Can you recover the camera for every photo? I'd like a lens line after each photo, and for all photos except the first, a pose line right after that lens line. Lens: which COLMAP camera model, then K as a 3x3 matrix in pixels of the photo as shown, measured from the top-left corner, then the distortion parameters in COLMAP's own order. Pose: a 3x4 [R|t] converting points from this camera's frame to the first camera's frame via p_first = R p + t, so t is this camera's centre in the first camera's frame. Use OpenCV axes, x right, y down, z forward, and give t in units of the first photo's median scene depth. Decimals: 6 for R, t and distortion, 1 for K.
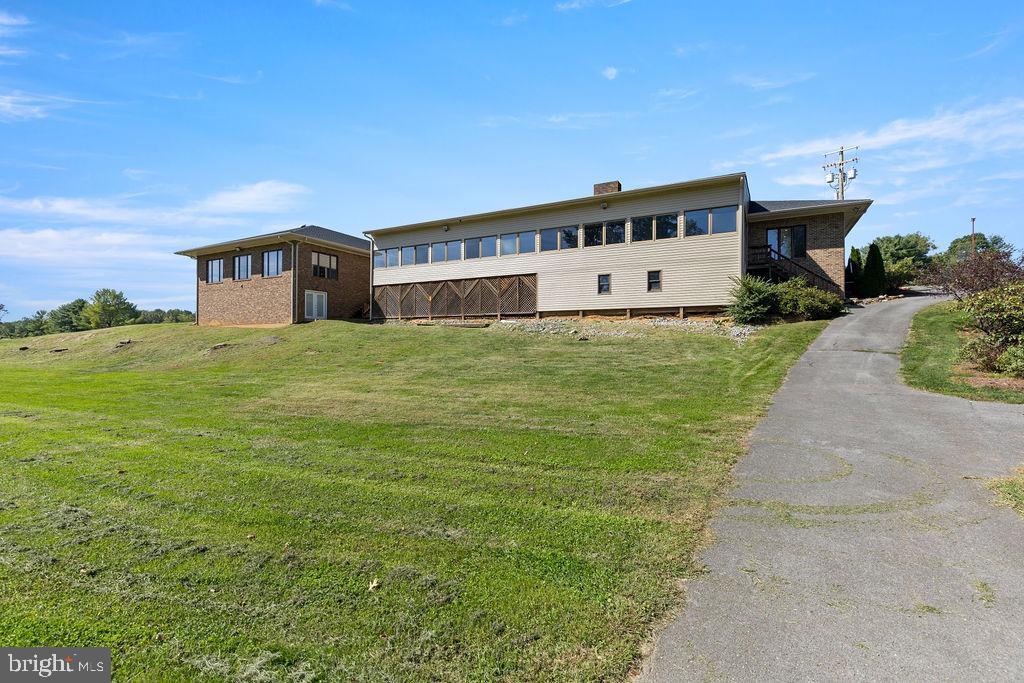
lens RADIAL K [[459.9, 0, 512.0], [0, 459.9, 341.5], [0, 0, 1]] dist [0.013438, 0.000127]
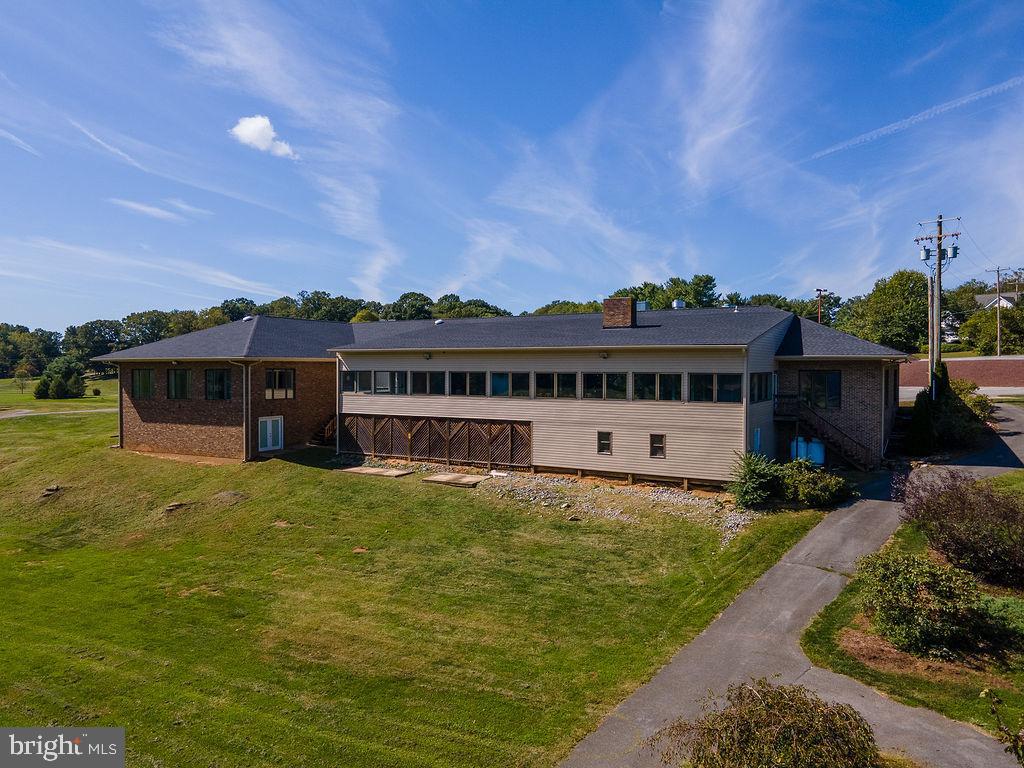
lens RADIAL K [[737.9, 0, 512.0], [0, 737.9, 384.0], [0, 0, 1]] dist [0.037238, 0.010813]
pose [[0.999562, 0.000104, -0.029601, 0.059595], [0.000505, 0.999788, 0.020563, -0.253052], [0.029597, -0.020569, 0.999350, -0.406443]]
